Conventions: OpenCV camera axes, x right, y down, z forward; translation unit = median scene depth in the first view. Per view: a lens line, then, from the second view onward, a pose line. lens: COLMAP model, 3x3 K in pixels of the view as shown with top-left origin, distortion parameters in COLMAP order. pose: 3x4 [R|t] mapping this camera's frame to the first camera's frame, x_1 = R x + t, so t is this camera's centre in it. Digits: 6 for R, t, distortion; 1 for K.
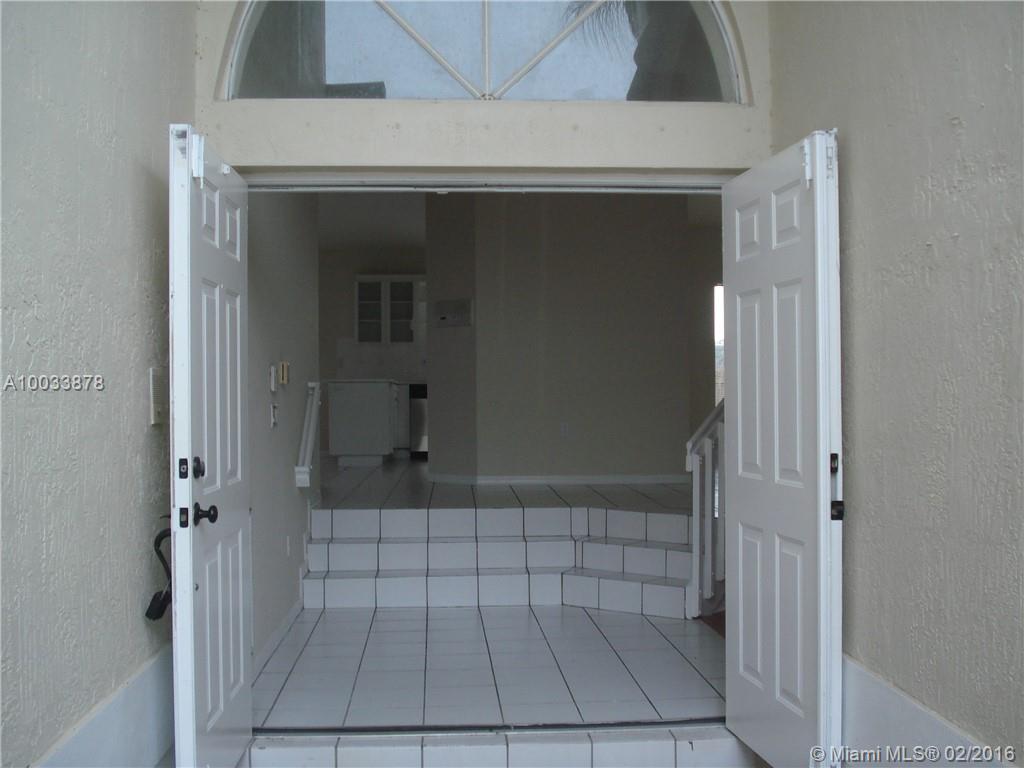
lens RADIAL K [[1174.1, 0, 512.0], [0, 1174.1, 384.0], [0, 0, 1]] dist [-0.081357, -0.028158]
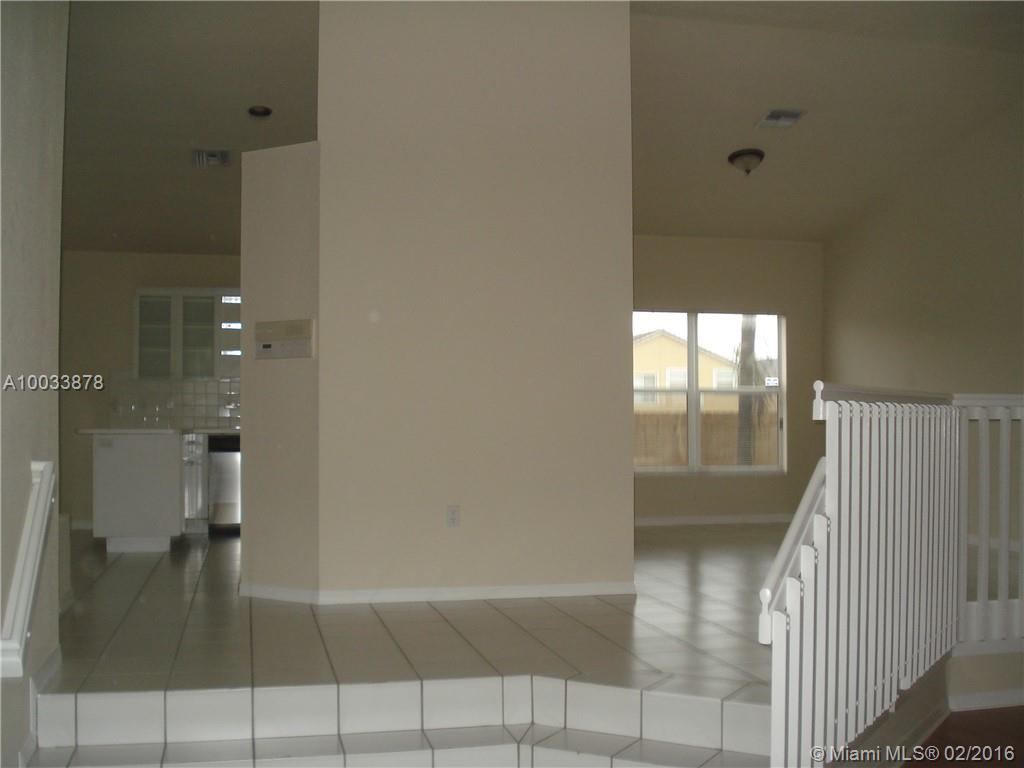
lens RADIAL K [[1174.1, 0, 512.0], [0, 1174.1, 384.0], [0, 0, 1]] dist [-0.081357, -0.028158]
pose [[0.984952, 0.005741, 0.172731, -0.037666], [-0.001531, 0.999699, -0.024492, -0.021013], [-0.172819, 0.023859, 0.984665, 0.347757]]
